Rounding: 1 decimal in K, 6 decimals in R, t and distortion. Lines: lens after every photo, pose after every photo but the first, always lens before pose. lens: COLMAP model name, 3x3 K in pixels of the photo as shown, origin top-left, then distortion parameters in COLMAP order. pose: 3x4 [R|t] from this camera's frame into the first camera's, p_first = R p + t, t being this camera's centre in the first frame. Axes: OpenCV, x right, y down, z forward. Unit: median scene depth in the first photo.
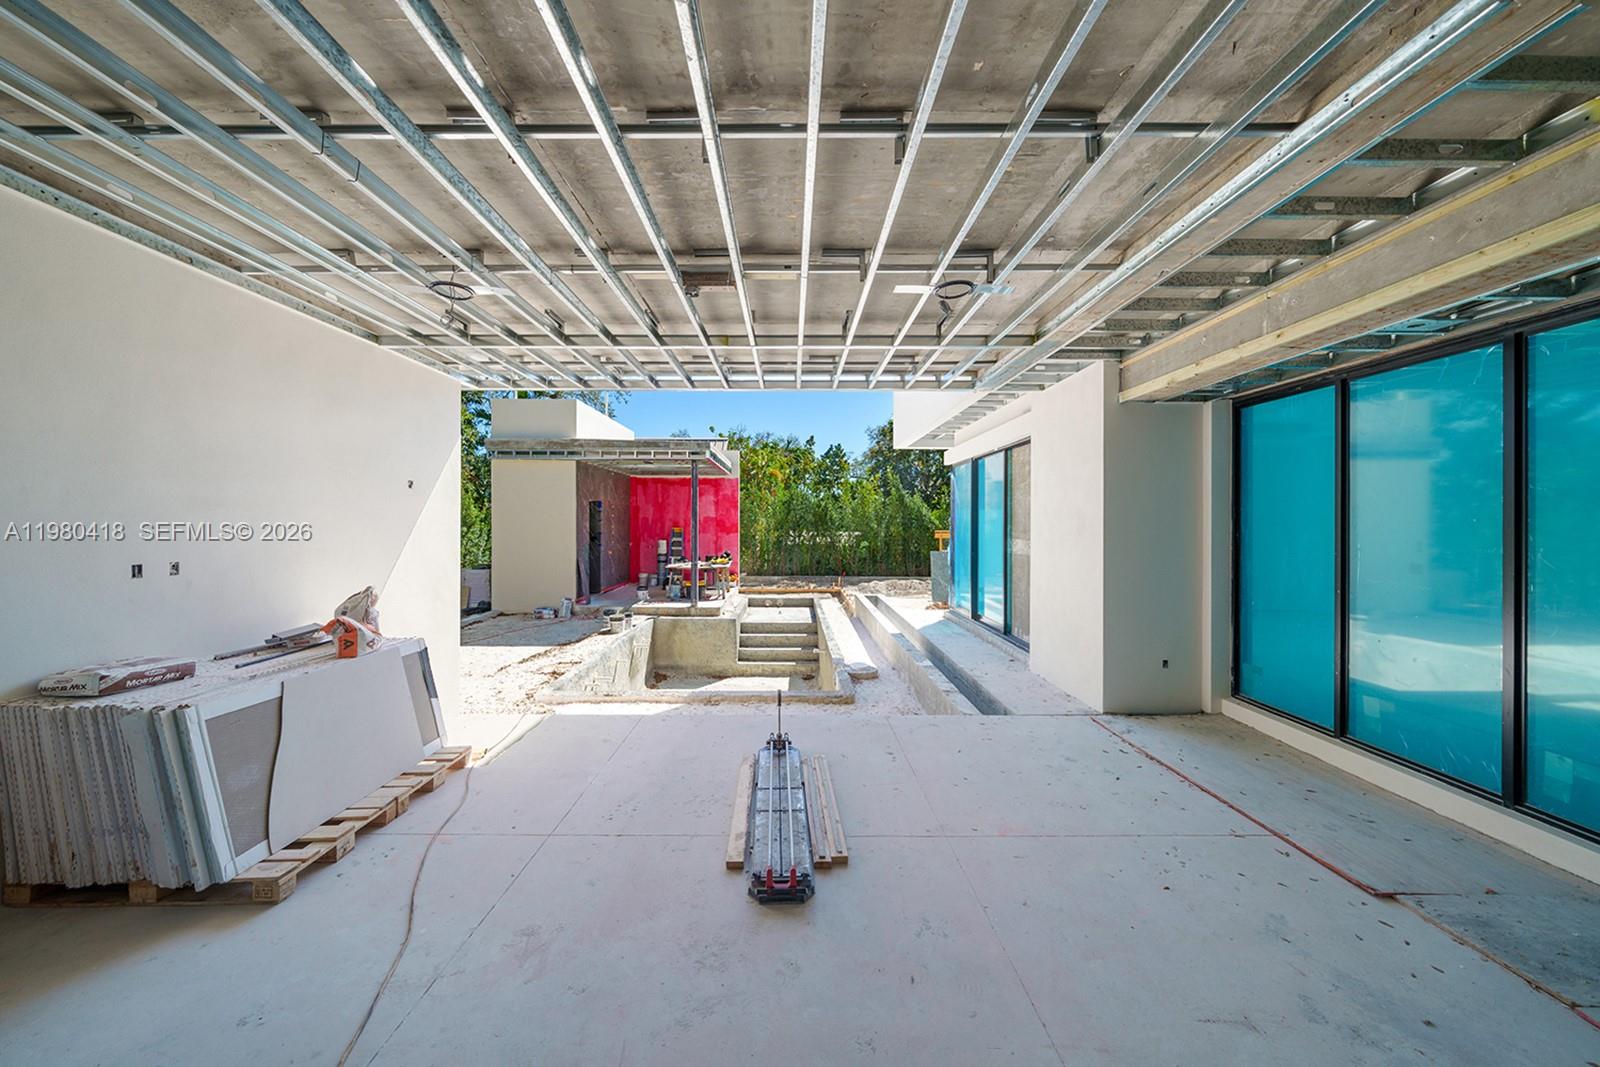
lens RADIAL K [[547.7, 0, 798.9], [0, 547.7, 518.4], [0, 0, 1]] dist [0.000206, 0.000030]
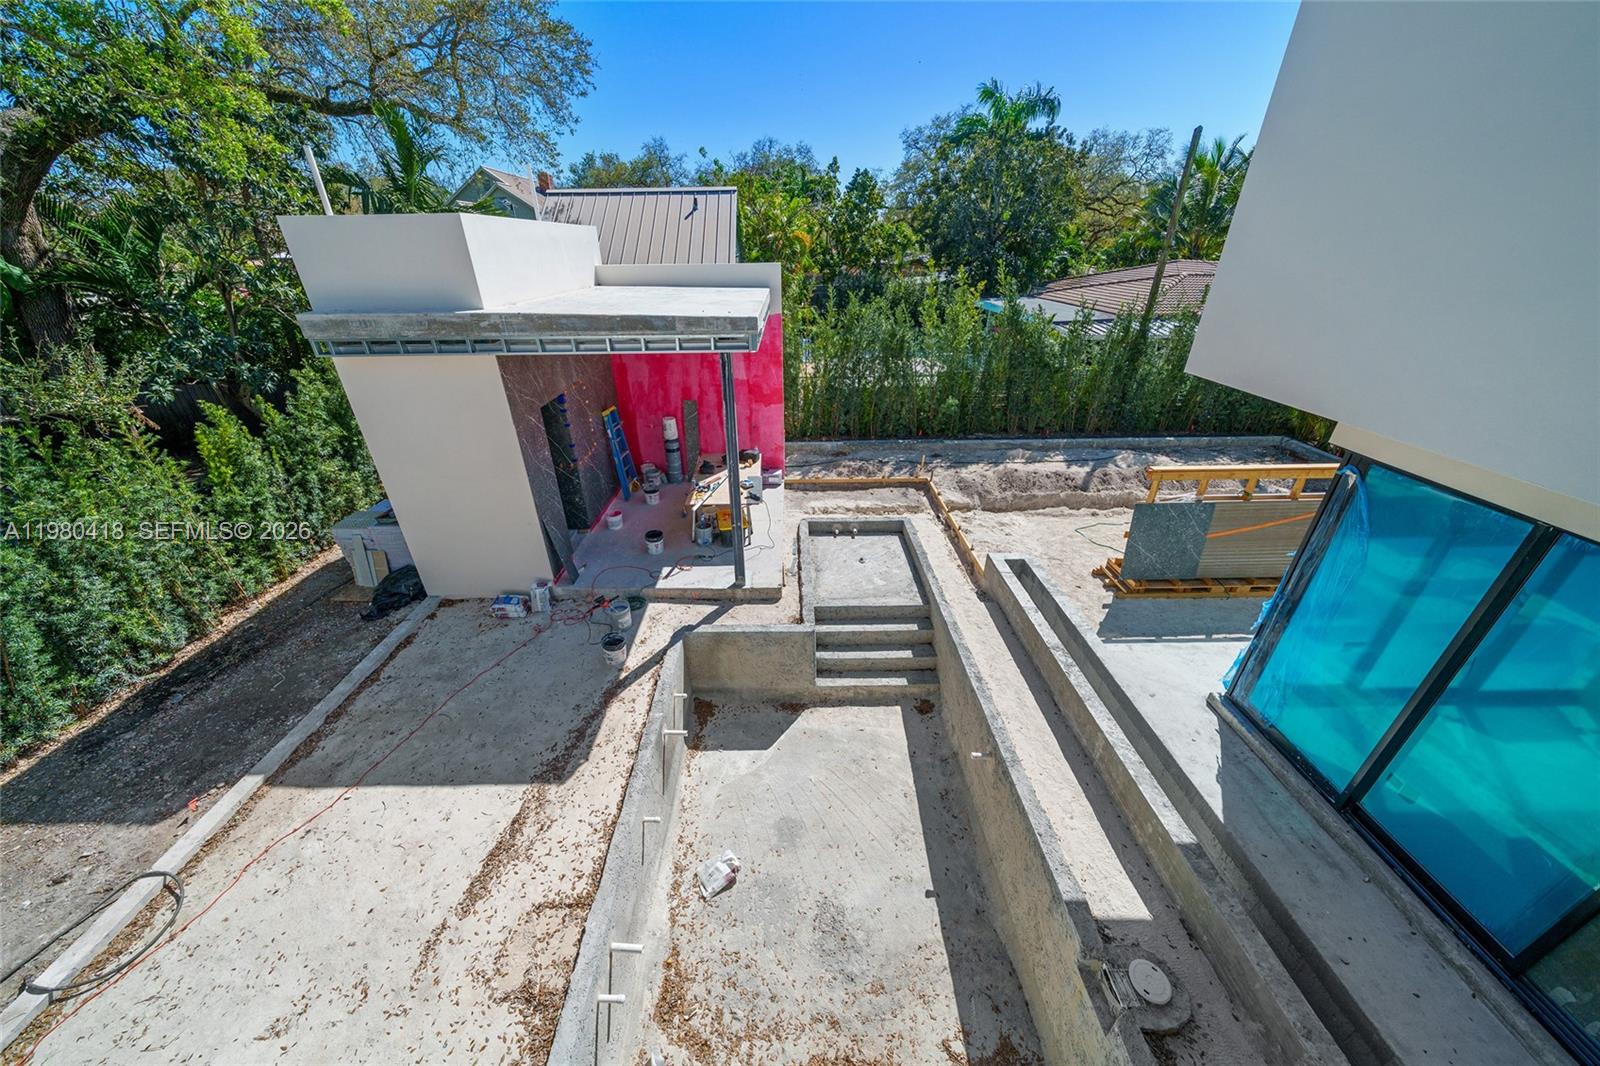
lens RADIAL K [[545.5, 0, 795.4], [0, 545.5, 538.6], [0, 0, 1]] dist [-0.006375, 0.000124]
pose [[0.999924, -0.007029, -0.010090, -0.115177], [0.010958, 0.881602, 0.471867, -0.178126], [0.005579, -0.471942, 0.881612, 0.444174]]
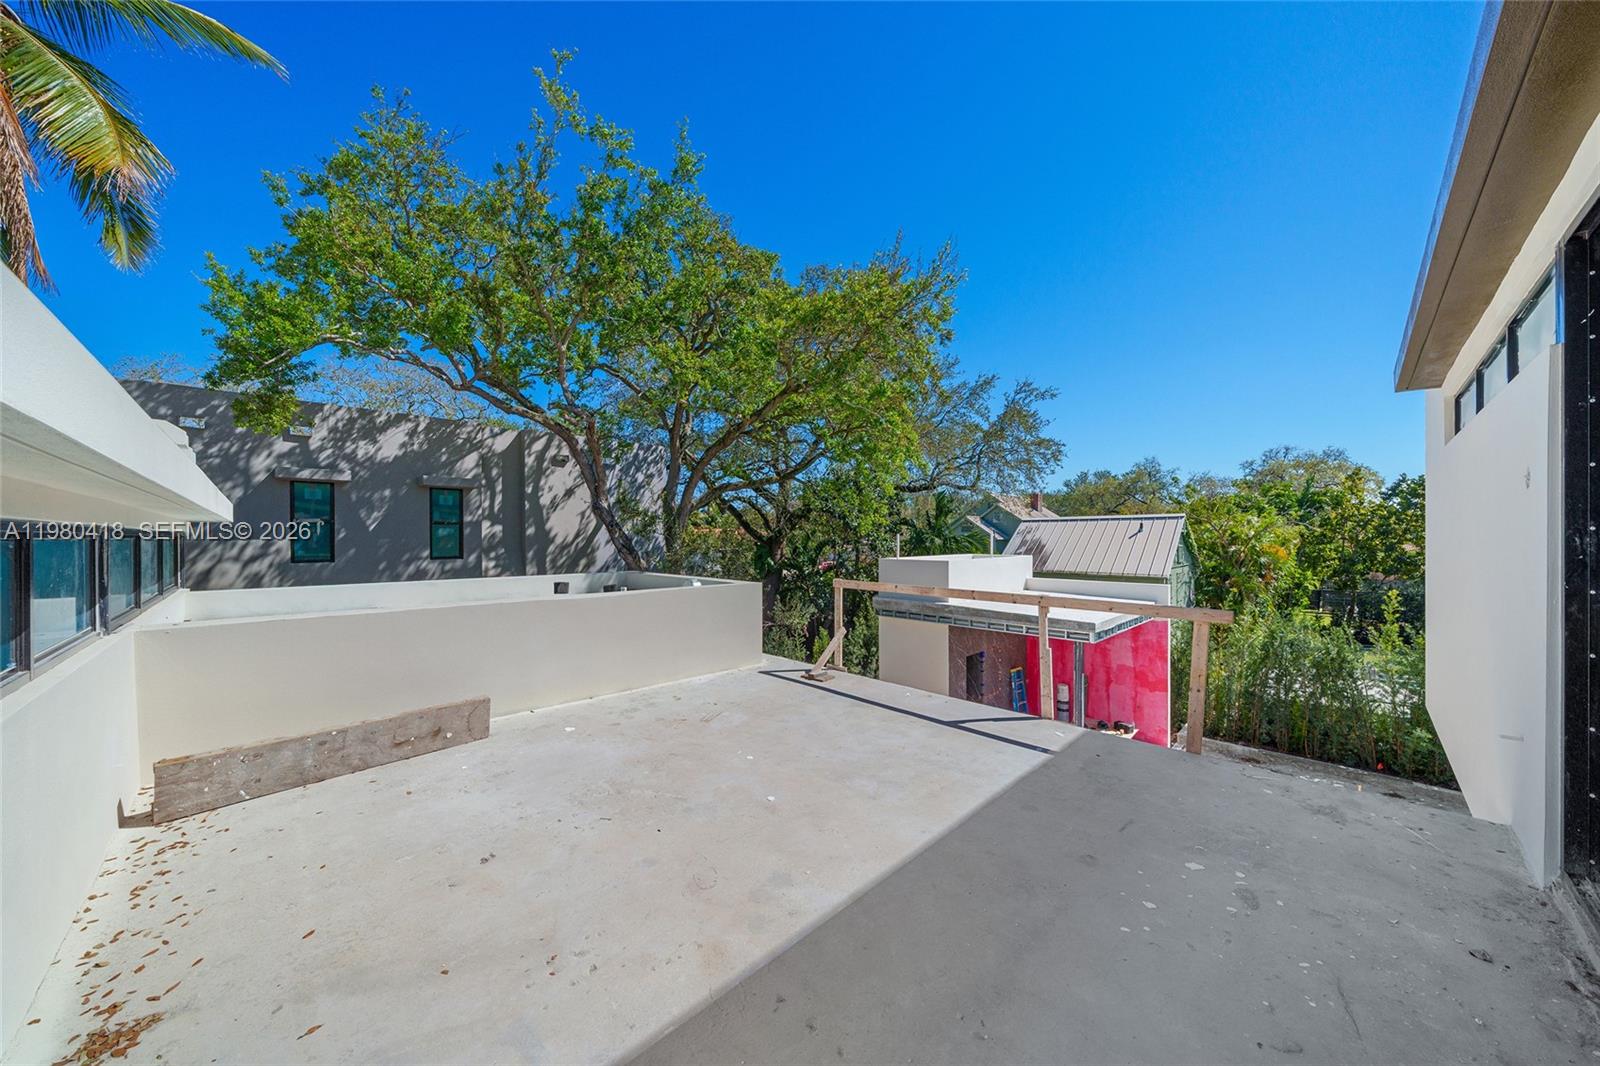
lens RADIAL K [[545.5, 0, 795.4], [0, 545.5, 538.6], [0, 0, 1]] dist [-0.006375, 0.000124]
pose [[0.691049, -0.000895, -0.722808, 0.103344], [-0.000531, 0.999998, -0.001746, -0.241026], [0.722808, 0.001590, 0.691047, 0.119169]]
